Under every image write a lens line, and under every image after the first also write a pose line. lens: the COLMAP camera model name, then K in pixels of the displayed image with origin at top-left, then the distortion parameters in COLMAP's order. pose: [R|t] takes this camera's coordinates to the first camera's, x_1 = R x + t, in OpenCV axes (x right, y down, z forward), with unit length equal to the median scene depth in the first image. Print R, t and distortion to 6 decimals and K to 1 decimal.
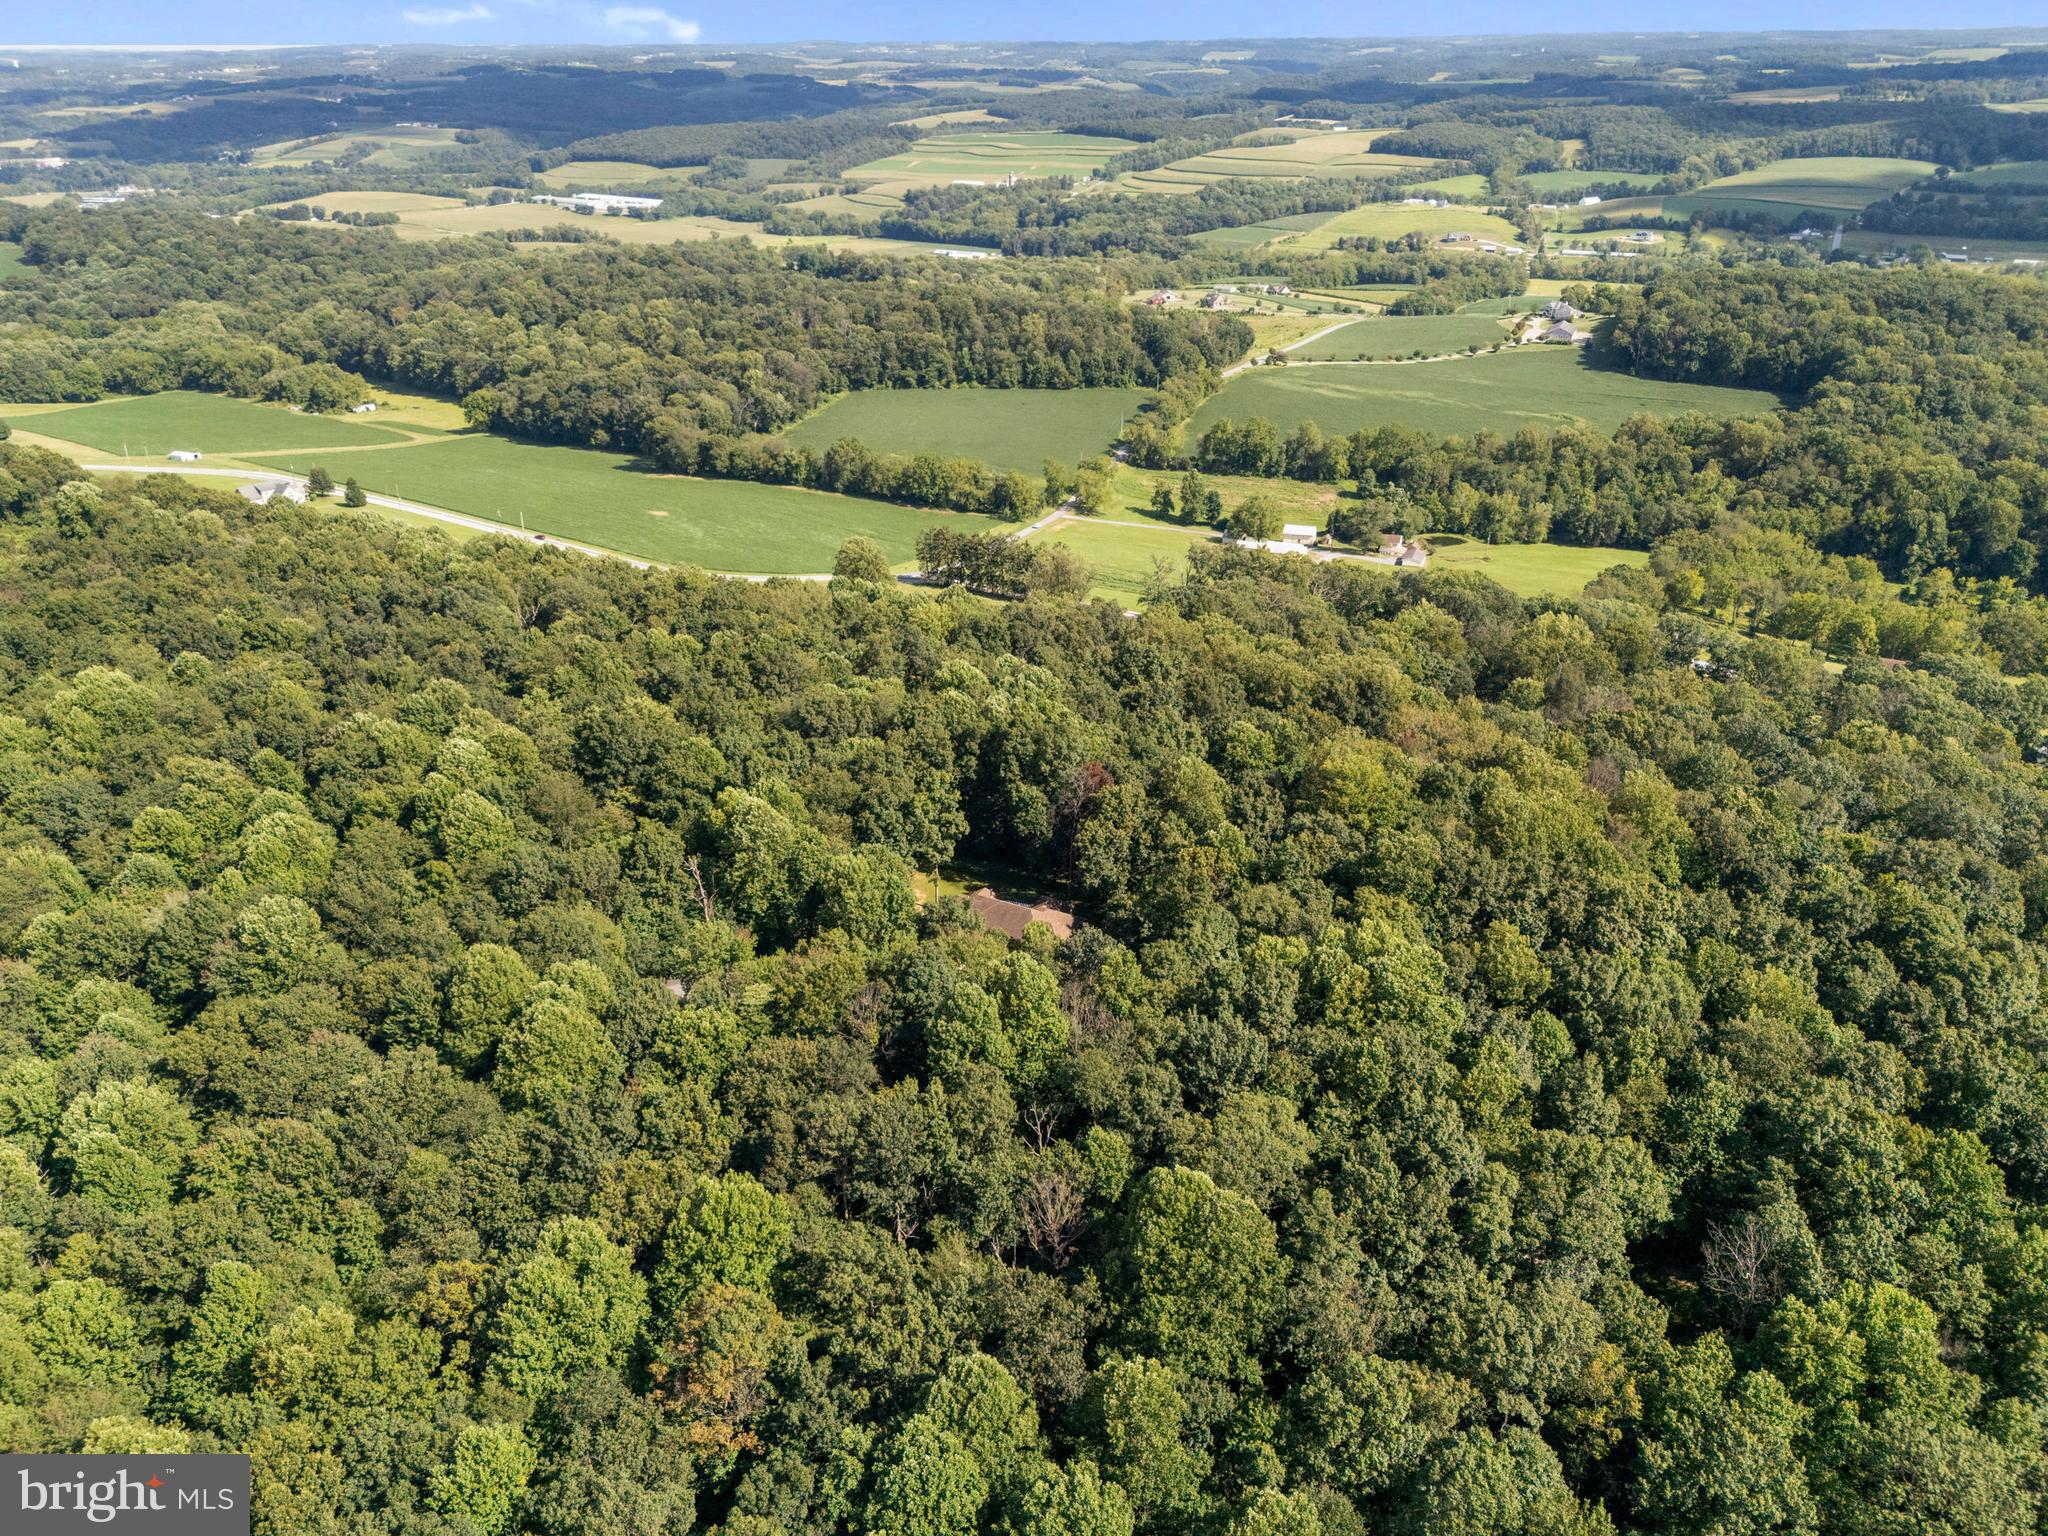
lens RADIAL K [[1509.9, 0, 1019.5], [0, 1509.9, 776.2], [0, 0, 1]] dist [0.055405, -0.047673]
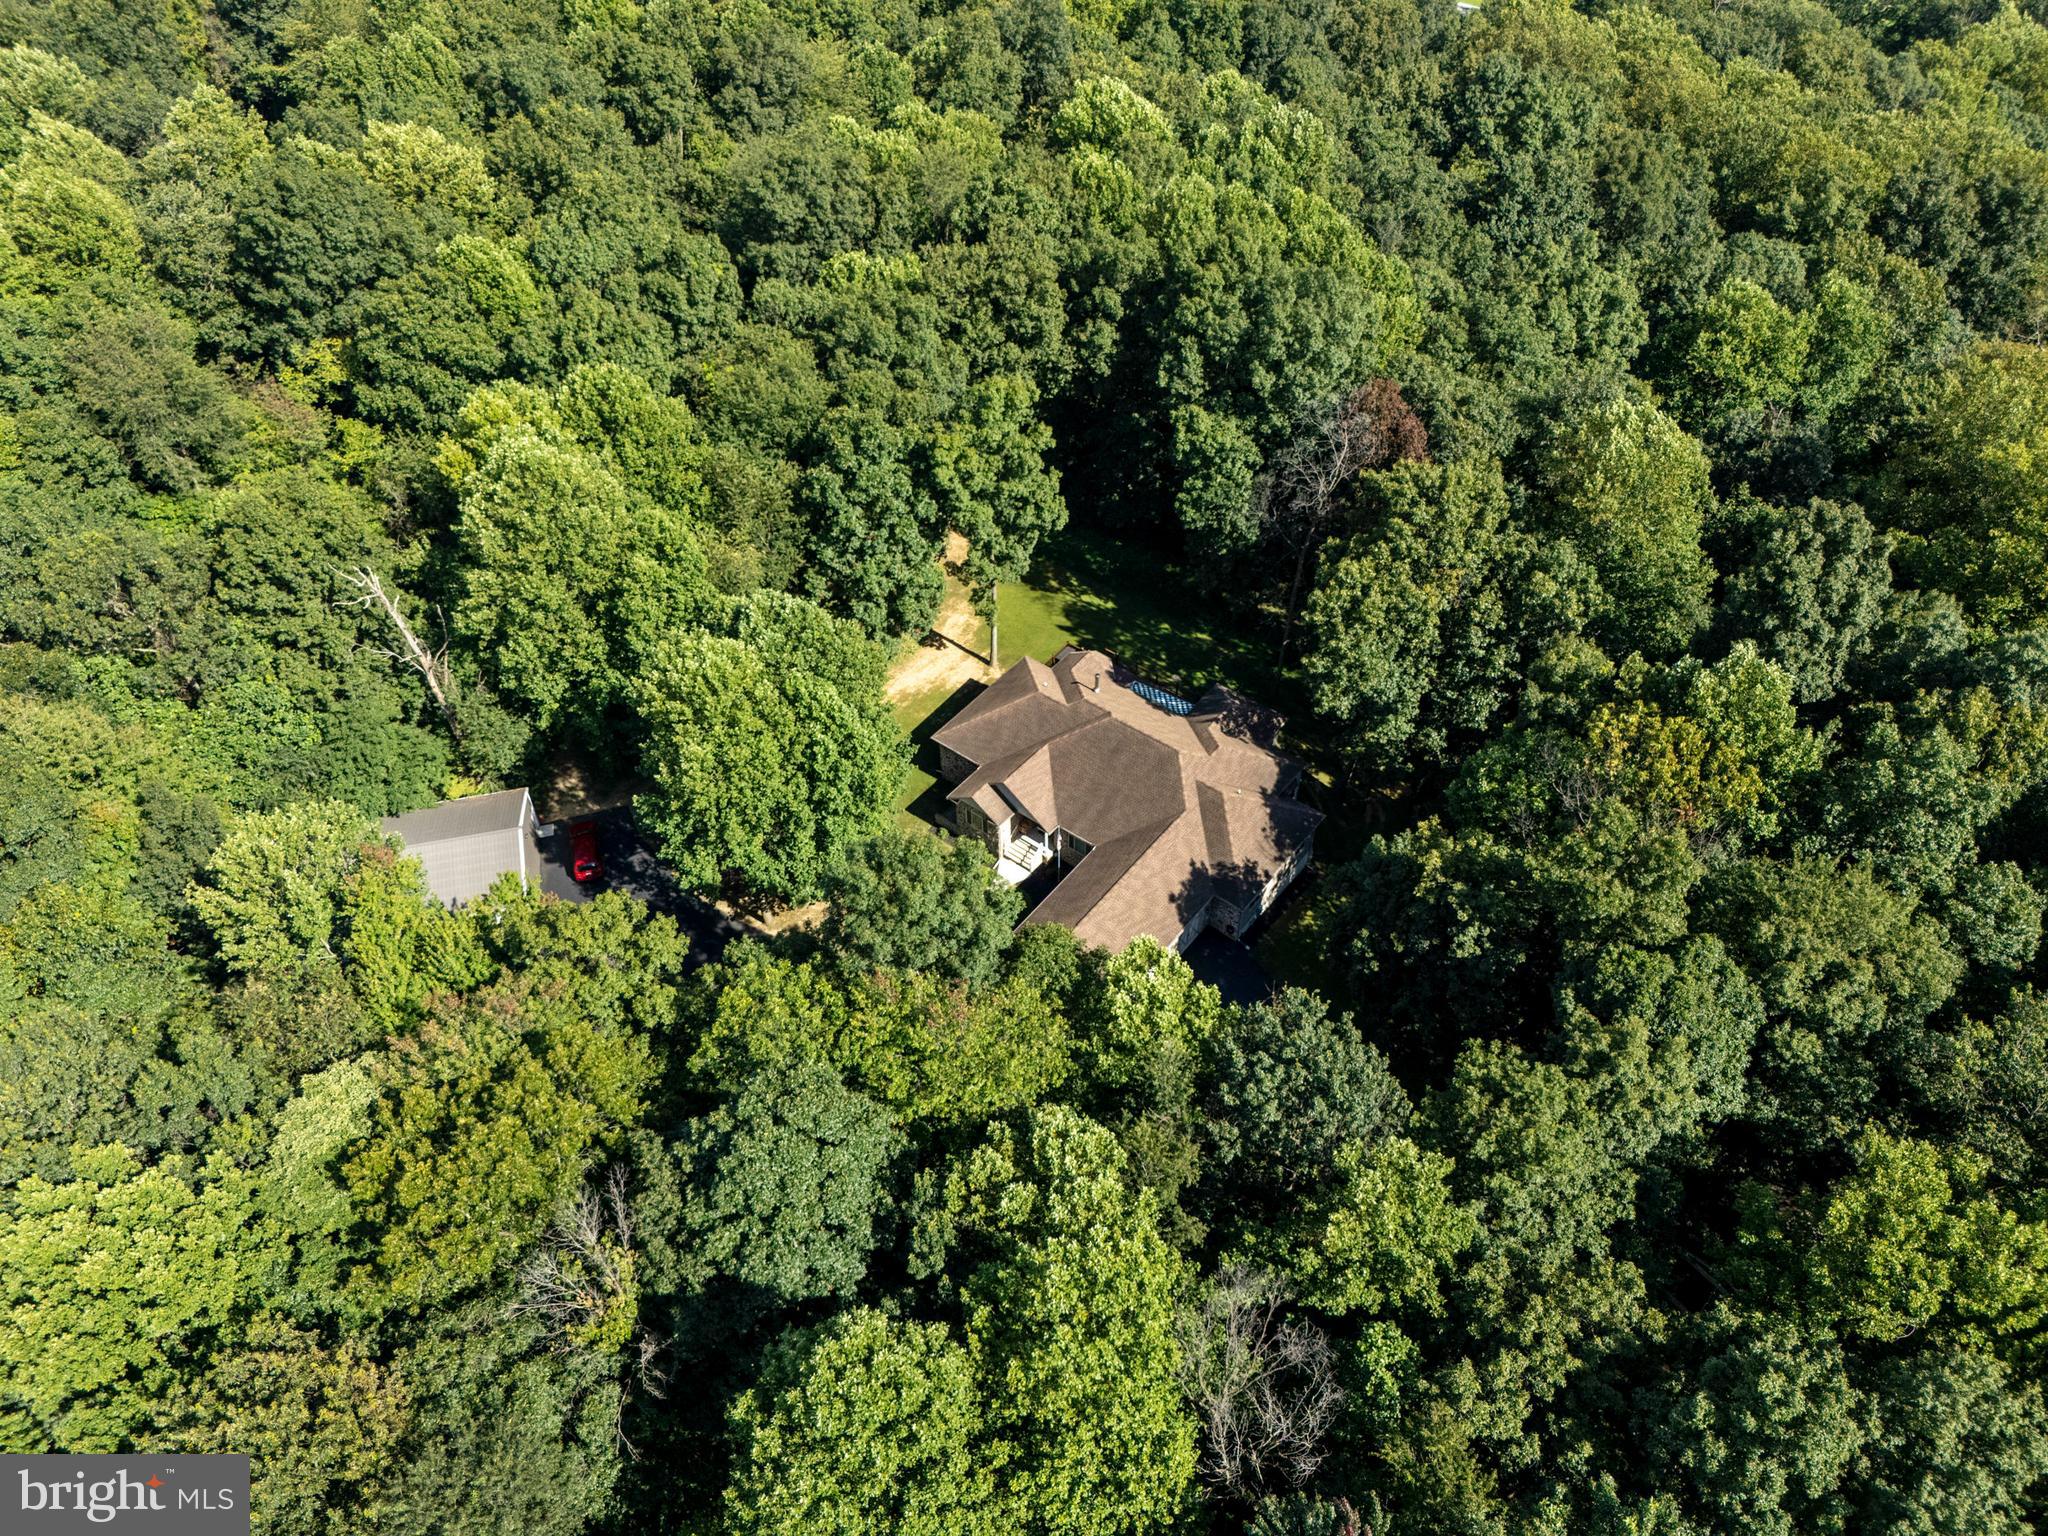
lens RADIAL K [[1509.9, 0, 1019.5], [0, 1509.9, 776.2], [0, 0, 1]] dist [0.055405, -0.047673]
pose [[0.985955, 0.120273, -0.115873, 0.012410], [-0.071514, 0.931028, 0.357872, -0.049025], [0.150923, -0.344559, 0.926553, 0.554250]]
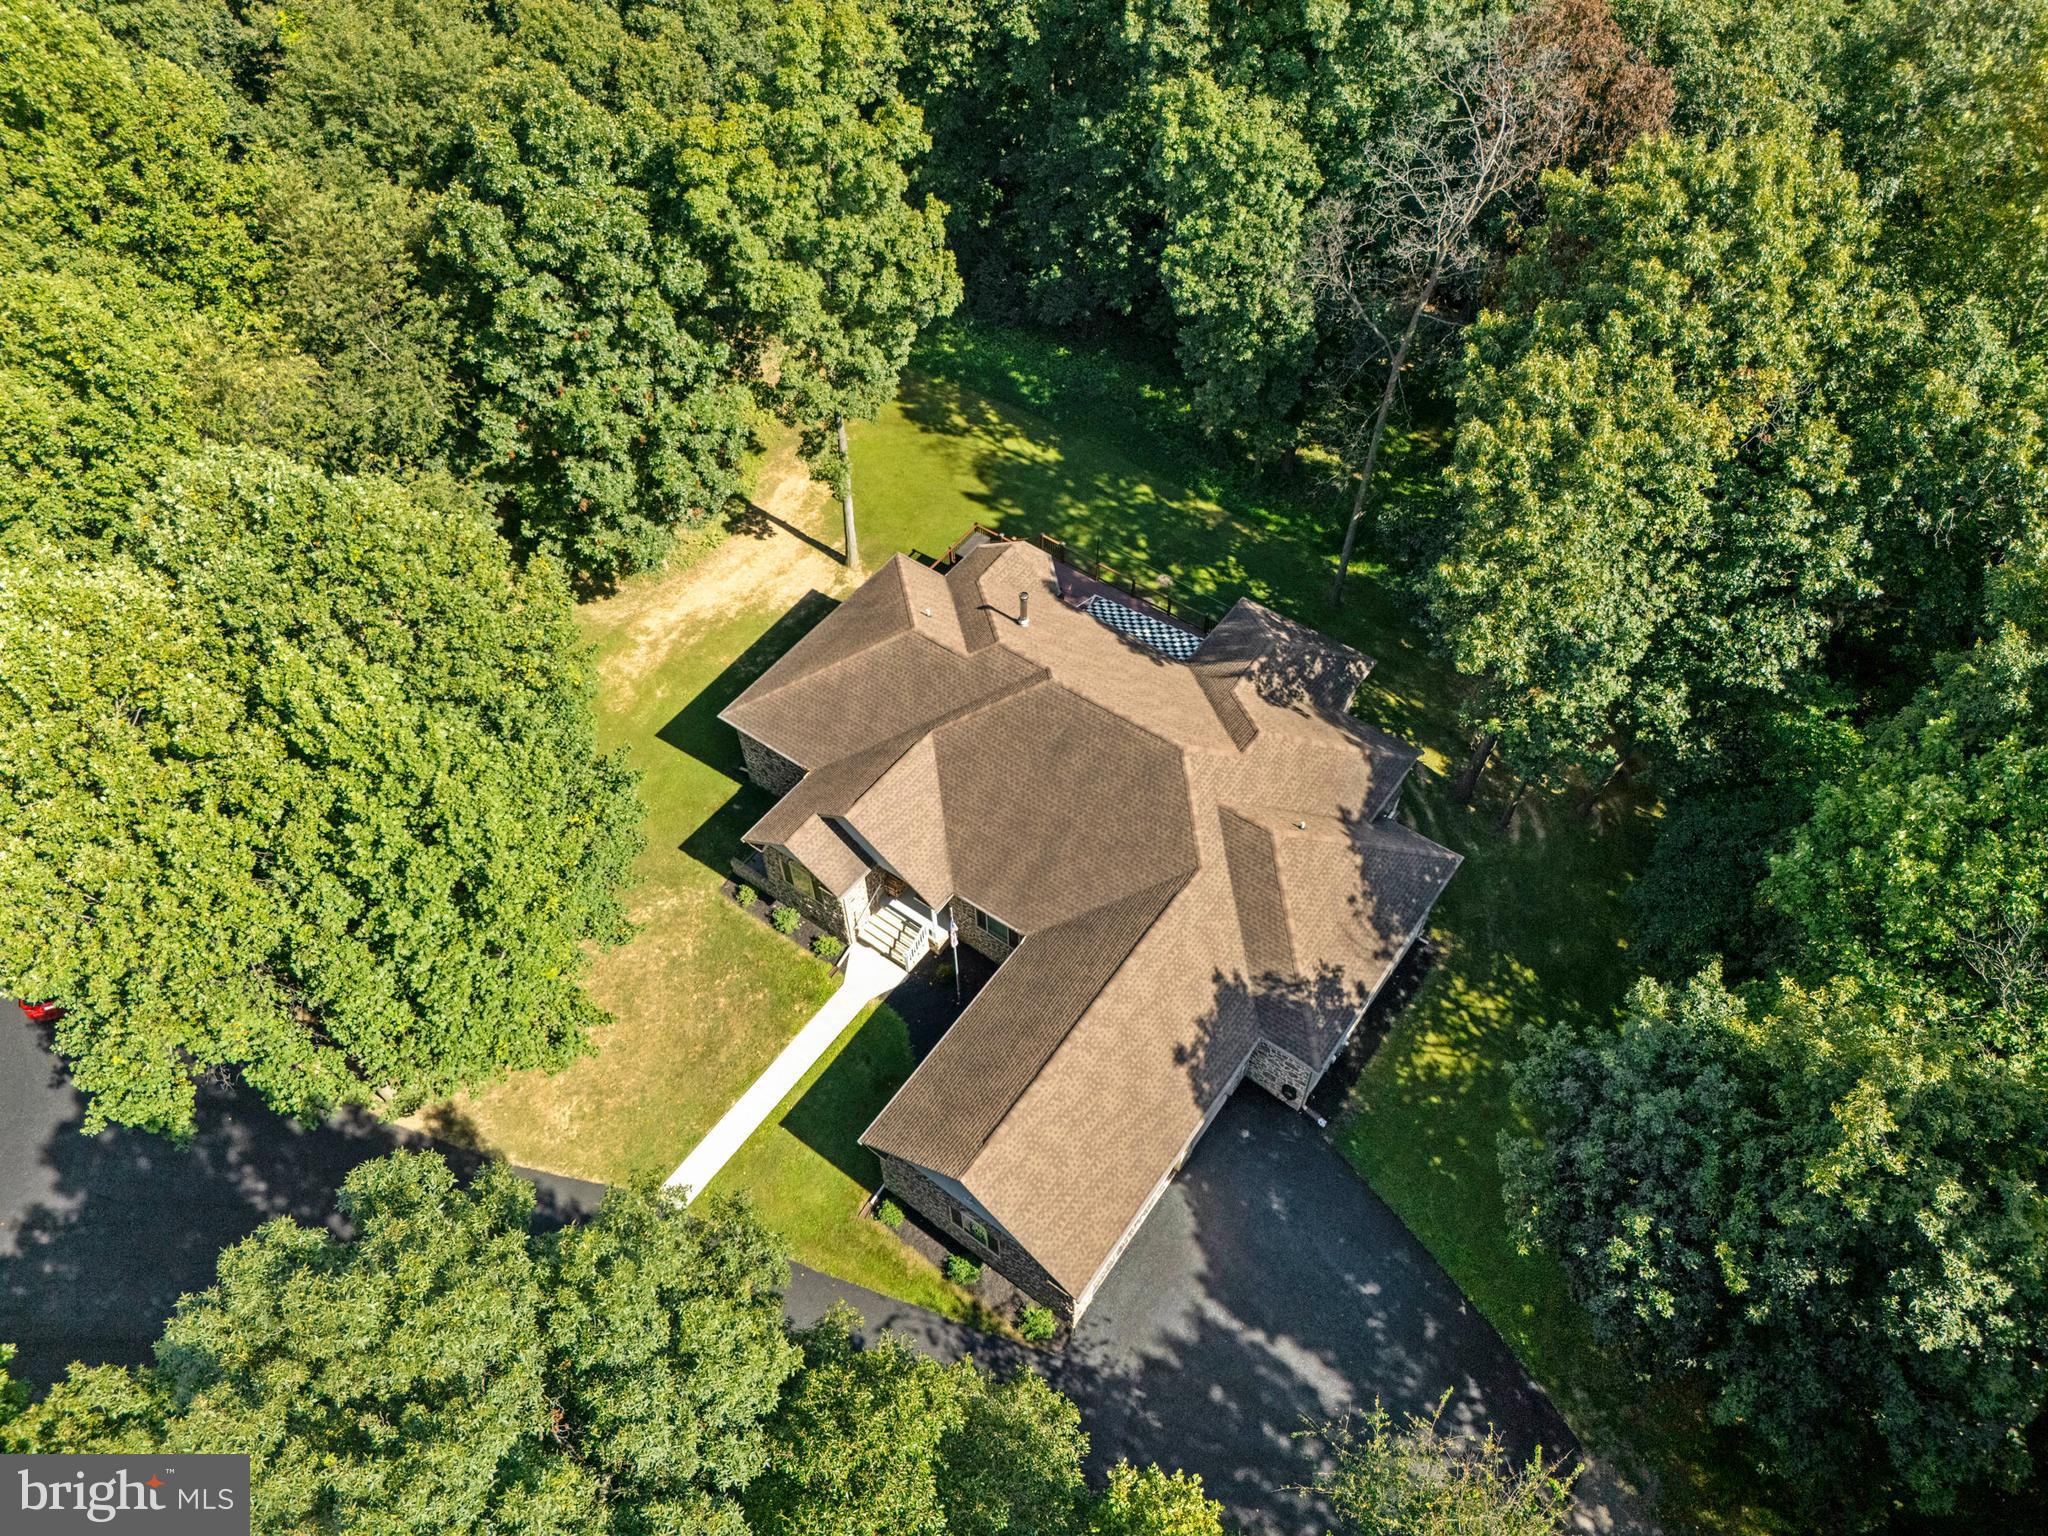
lens RADIAL K [[1524.4, 0, 1033.1], [0, 1524.4, 763.8], [0, 0, 1]] dist [0.062797, -0.069114]
pose [[0.992266, 0.101539, -0.071403, 0.001796], [-0.059942, 0.895661, 0.440680, -0.003922], [0.108699, -0.432992, 0.894820, 0.741725]]
